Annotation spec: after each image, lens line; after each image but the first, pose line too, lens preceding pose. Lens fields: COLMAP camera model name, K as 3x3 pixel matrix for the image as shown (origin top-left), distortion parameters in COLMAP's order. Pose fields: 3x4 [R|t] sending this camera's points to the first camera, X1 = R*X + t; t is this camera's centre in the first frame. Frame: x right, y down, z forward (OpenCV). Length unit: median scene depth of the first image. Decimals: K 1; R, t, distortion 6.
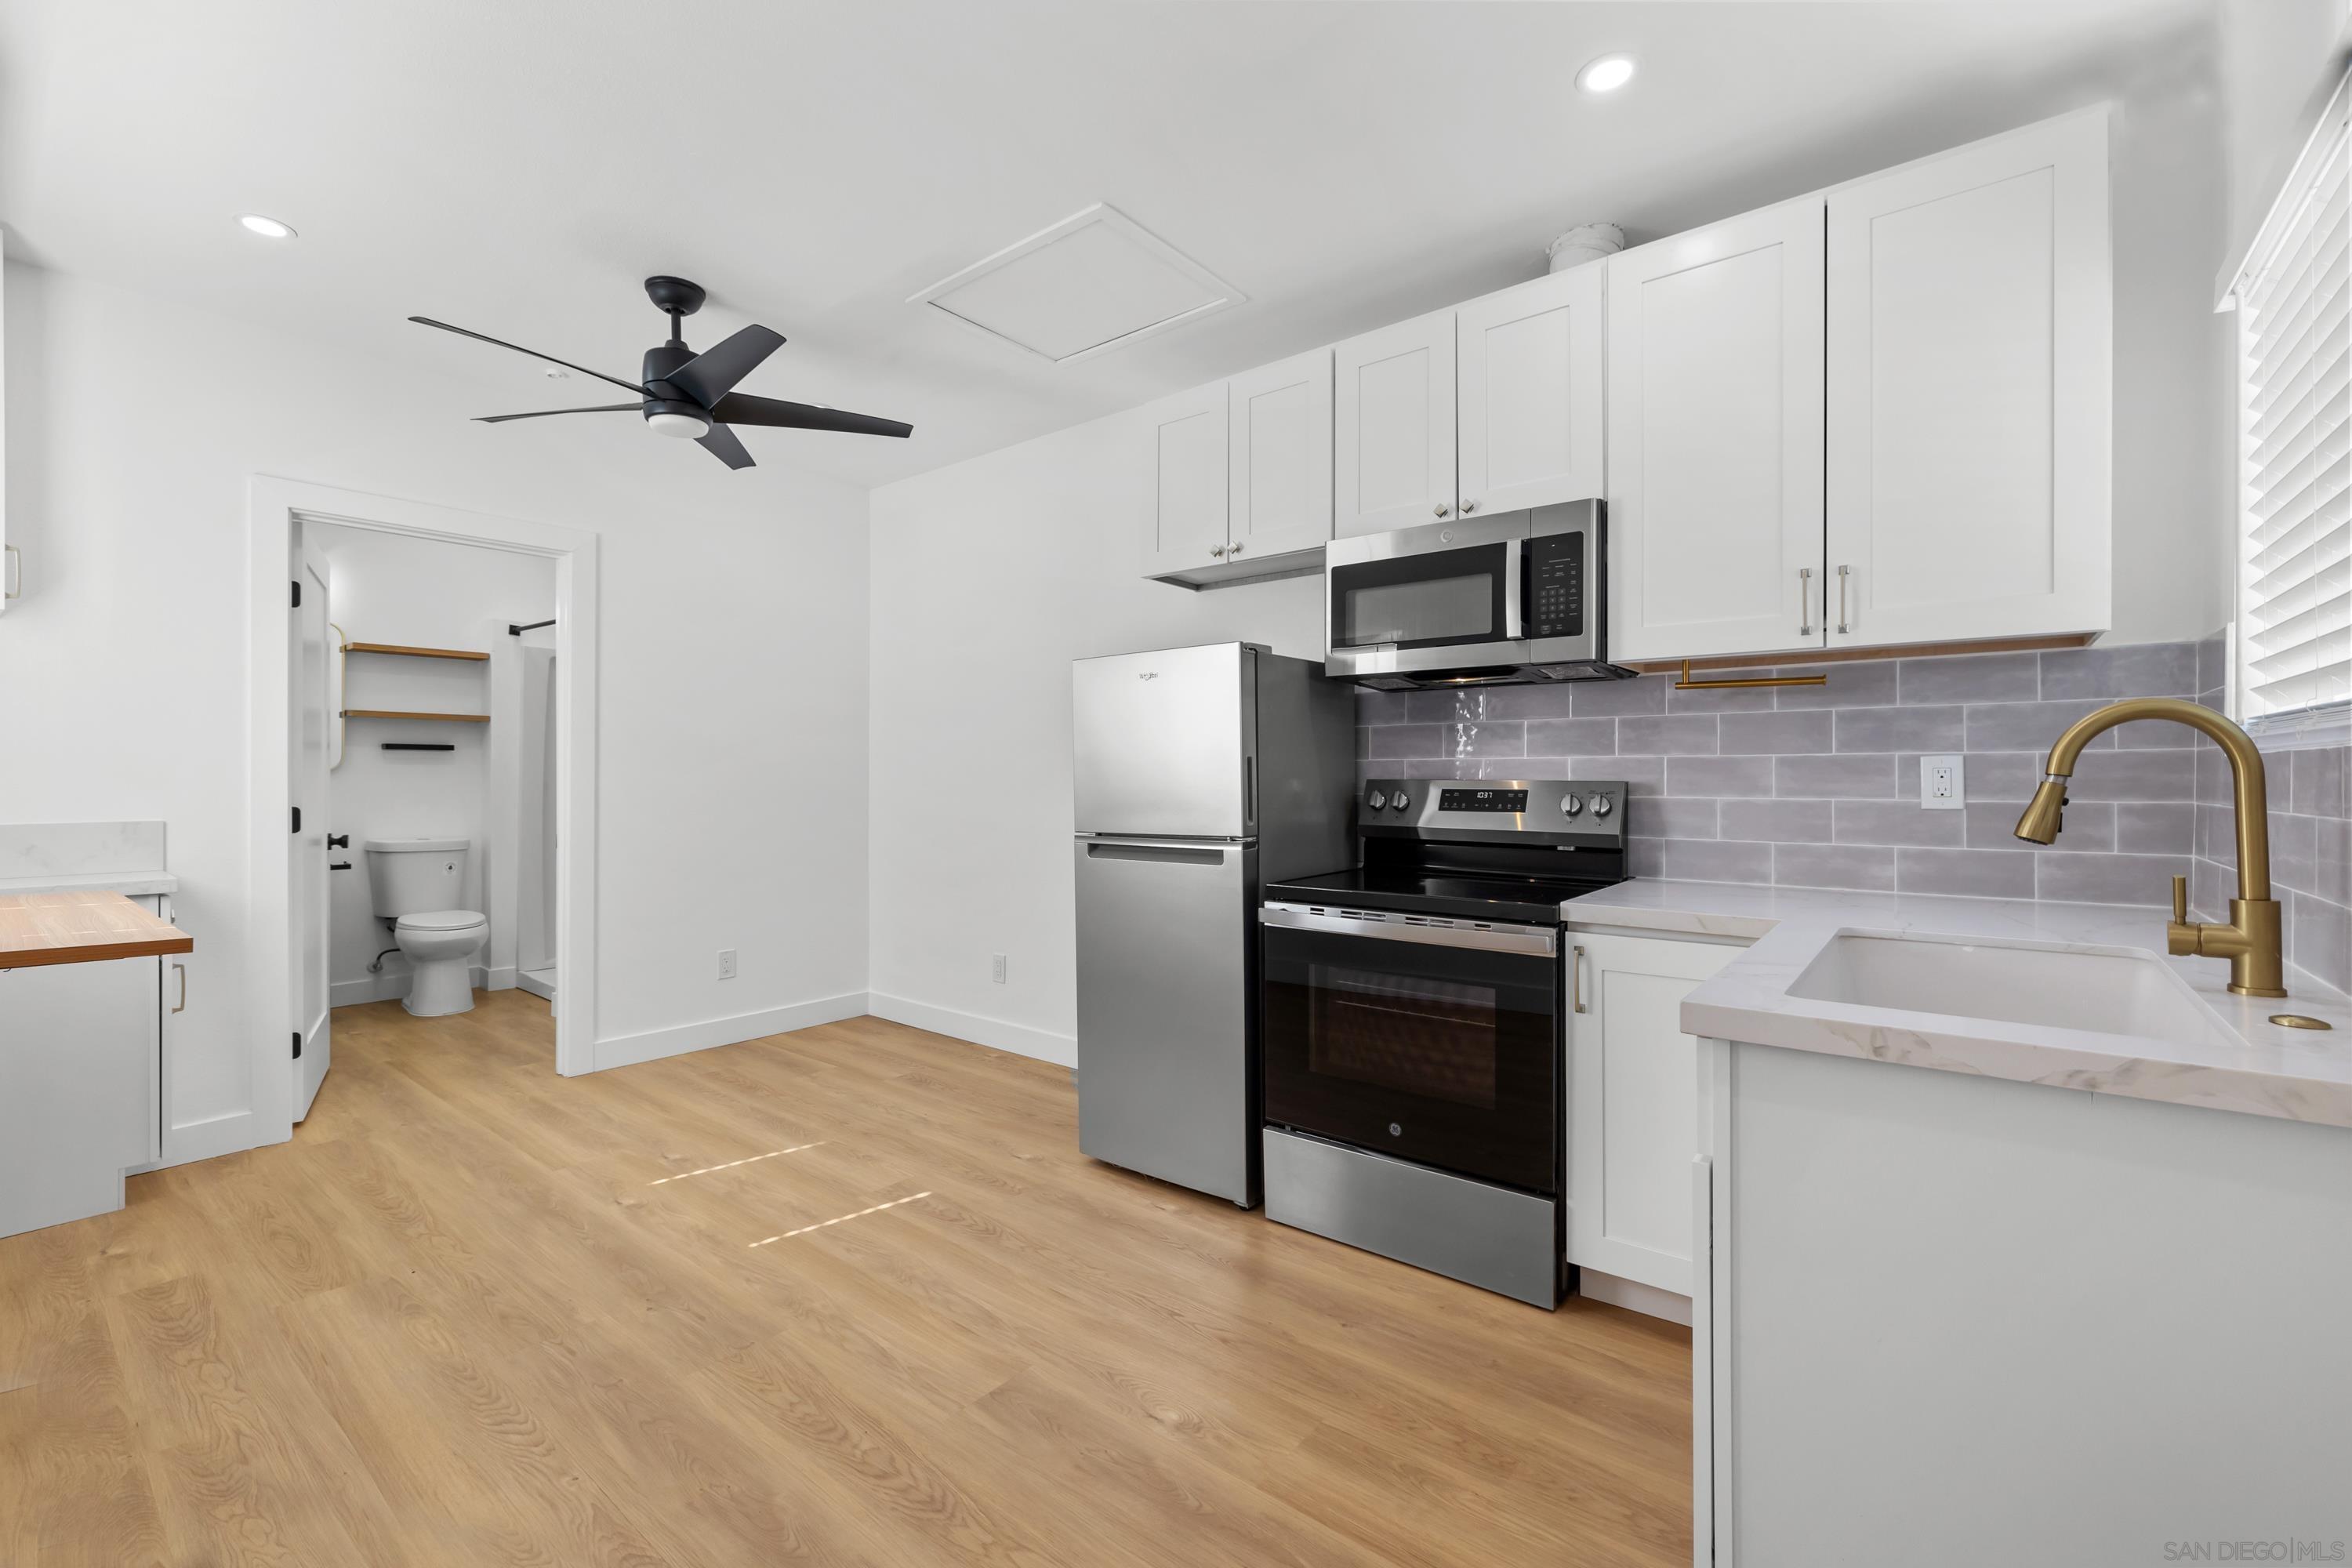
lens RADIAL K [[991.1, 0, 1201.6], [0, 991.1, 779.0], [0, 0, 1]] dist [-0.002108, 0.001495]
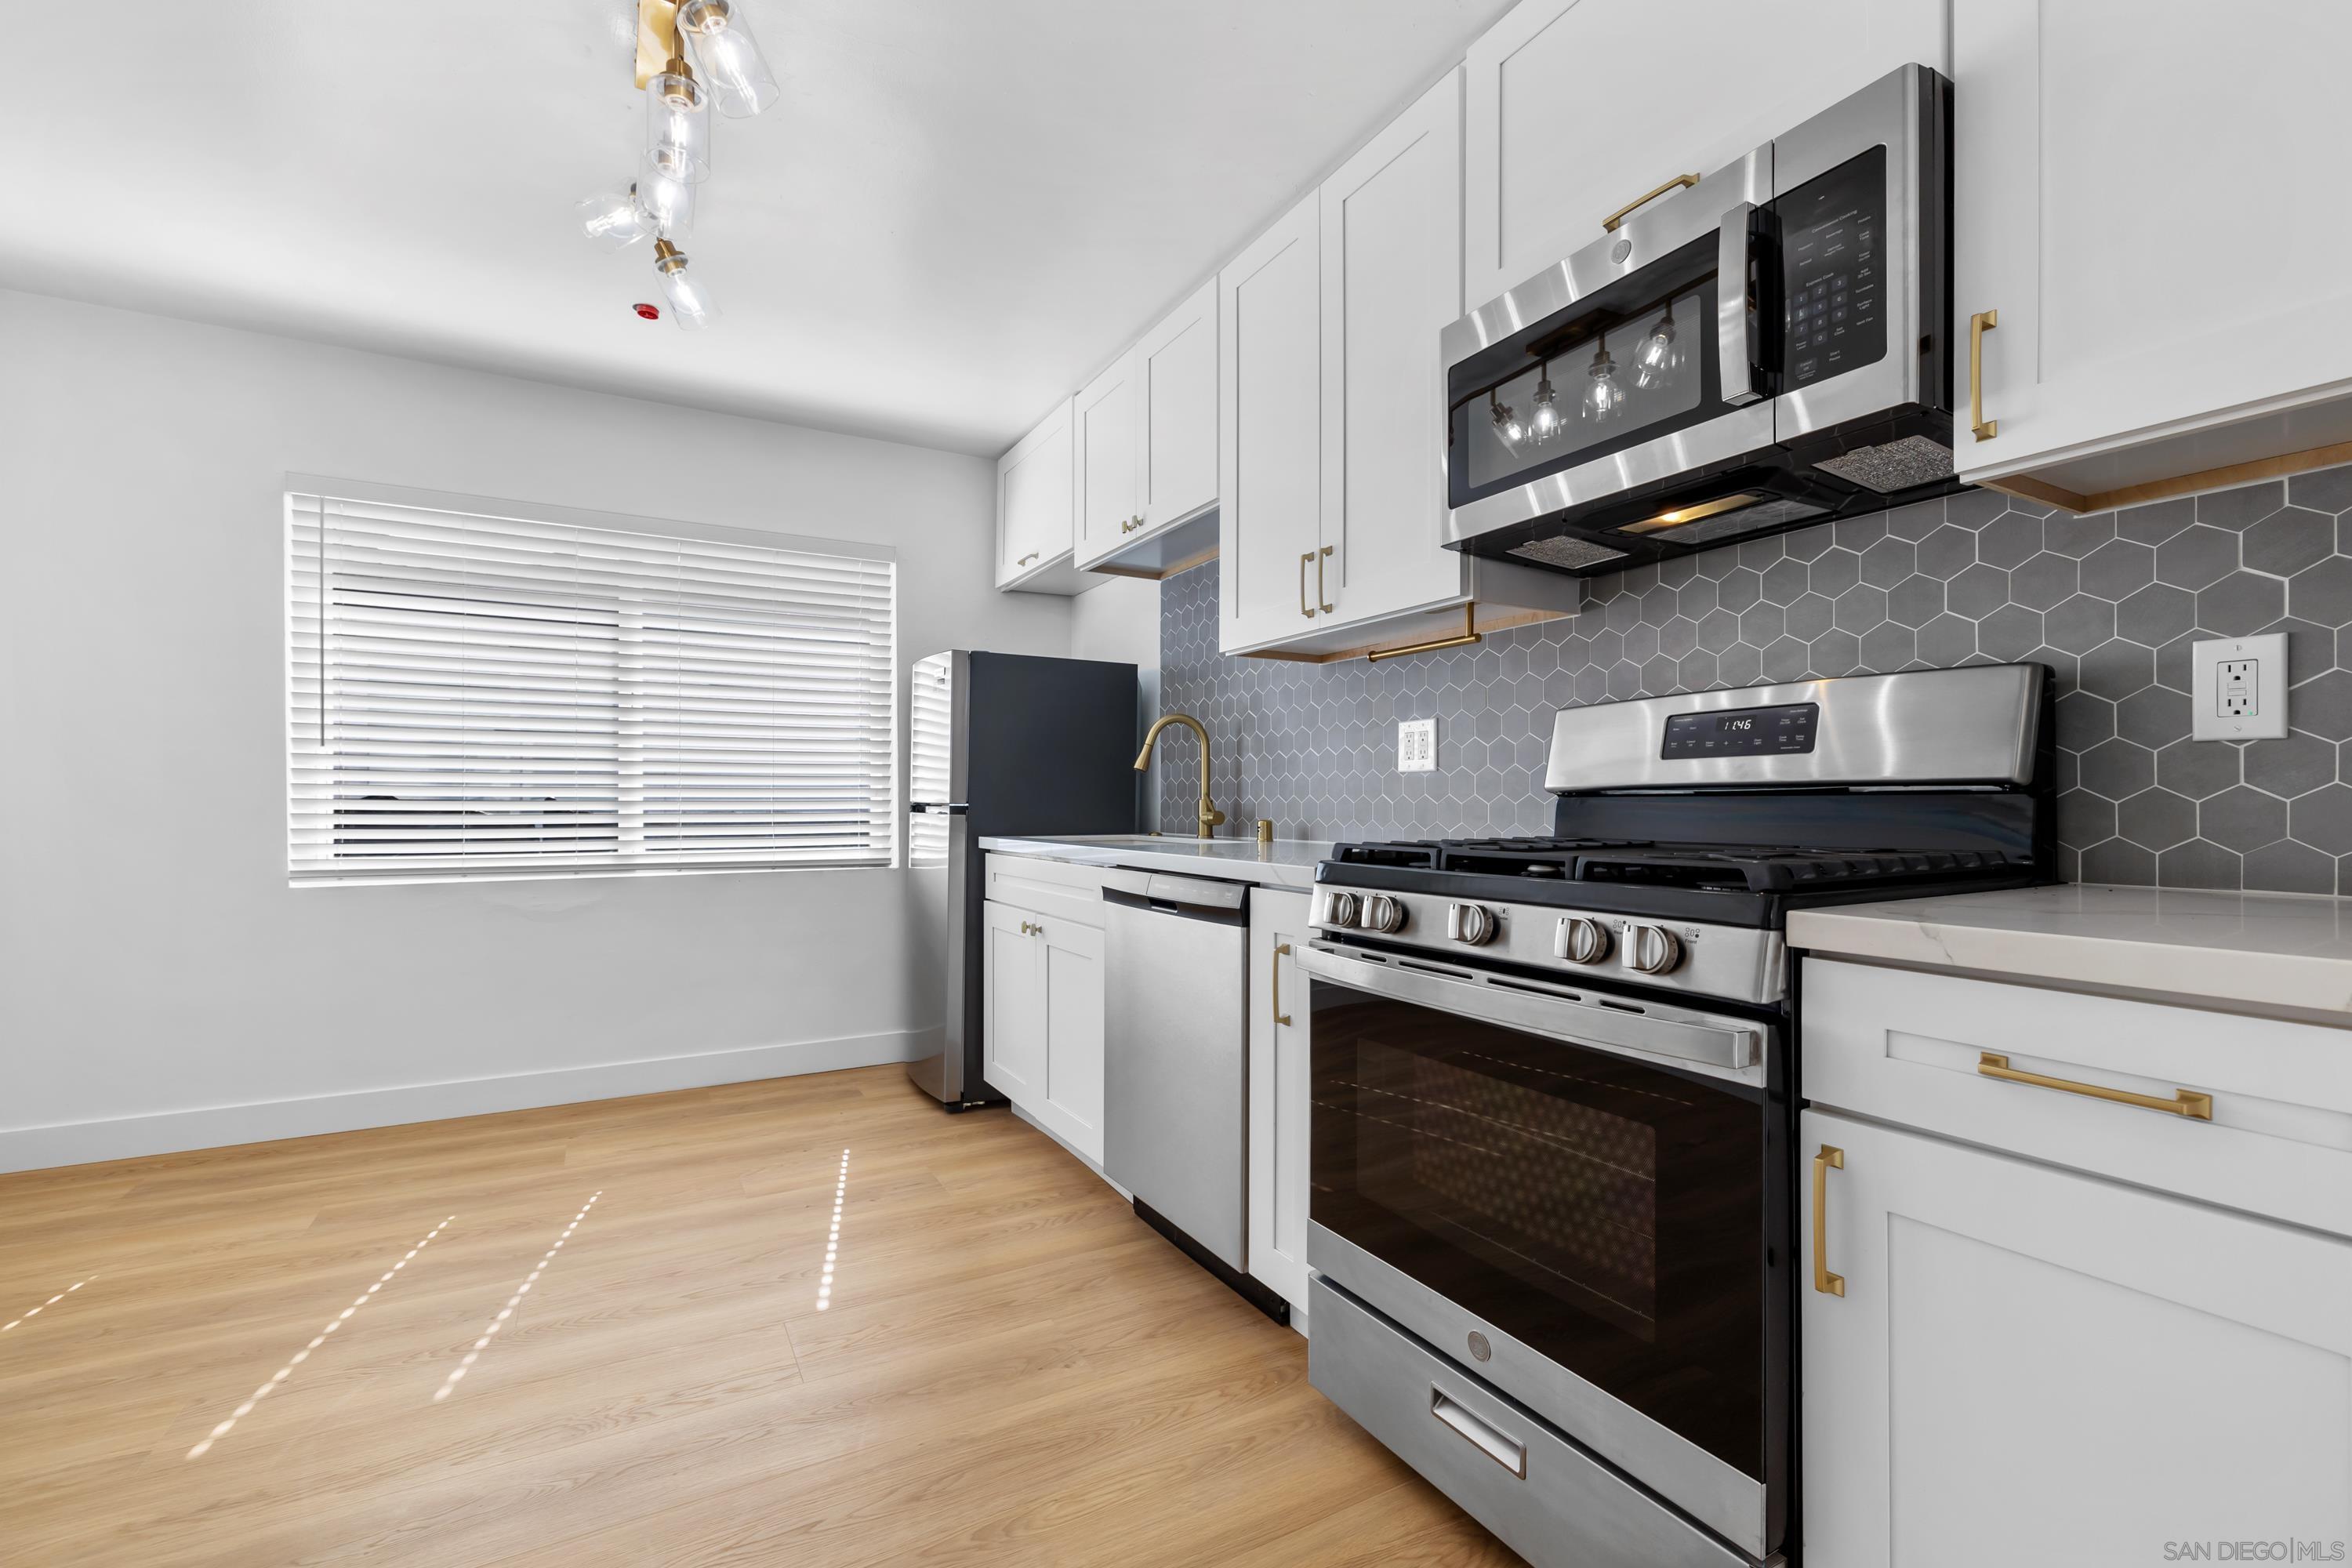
lens RADIAL K [[991.1, 0, 1176.6], [0, 991.1, 797.0], [0, 0, 1]] dist [-0.002108, 0.001495]
pose [[0.922275, -0.002700, -0.386524, 0.260969], [0.005363, 0.999969, 0.005813, 0.065412], [0.386496, -0.007434, 0.922261, 0.434969]]
